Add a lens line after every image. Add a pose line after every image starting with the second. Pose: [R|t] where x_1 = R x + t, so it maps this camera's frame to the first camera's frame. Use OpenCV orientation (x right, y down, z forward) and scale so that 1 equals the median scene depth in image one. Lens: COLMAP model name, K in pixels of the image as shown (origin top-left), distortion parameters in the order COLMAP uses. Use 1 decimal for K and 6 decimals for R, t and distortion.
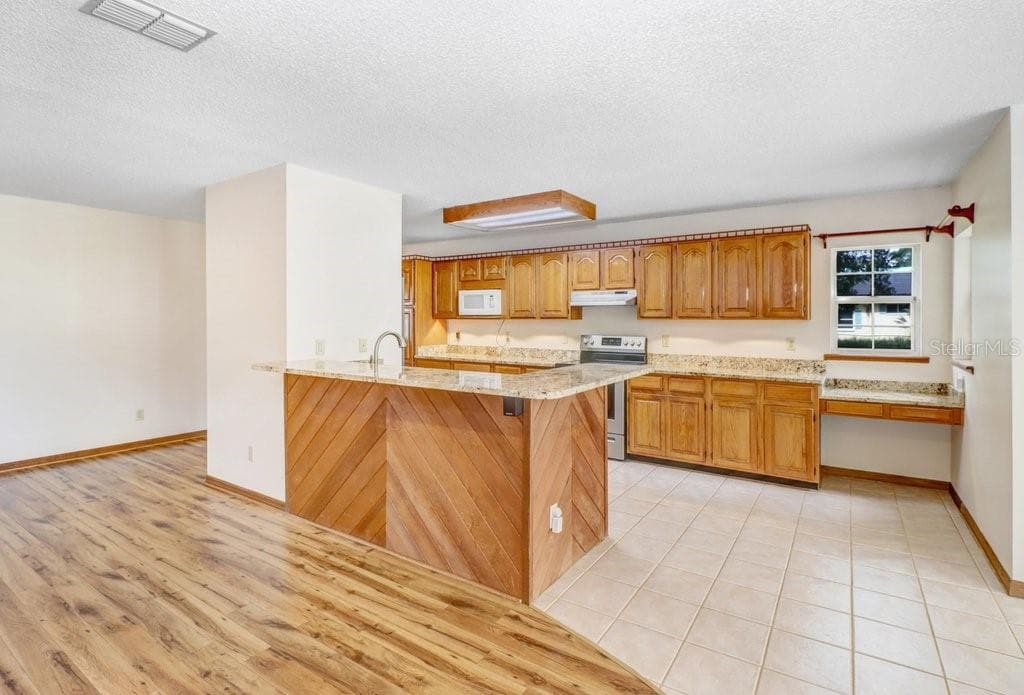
lens RADIAL K [[510.6, 0, 513.7], [0, 510.6, 320.5], [0, 0, 1]] dist [-0.001698, -0.000467]
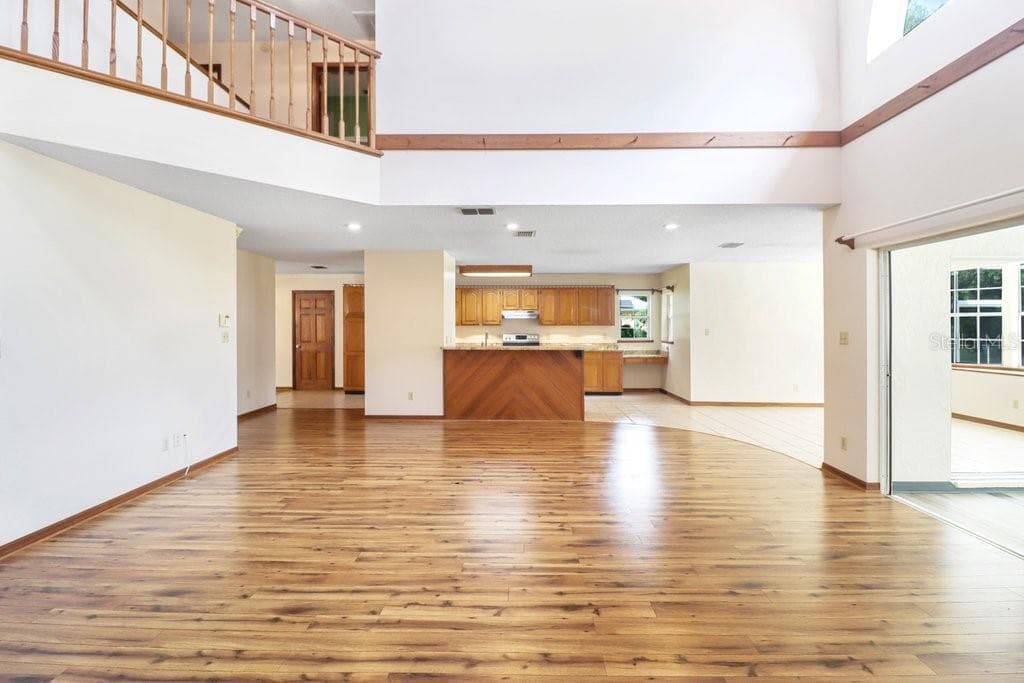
lens RADIAL K [[493.5, 0, 514.9], [0, 493.5, 329.0], [0, 0, 1]] dist [-0.022105, -0.000781]
pose [[0.842311, -0.005404, 0.538965, -1.084587], [0.004425, 0.999985, 0.003111, 0.005266], [-0.538973, -0.000236, 0.842323, -0.697203]]
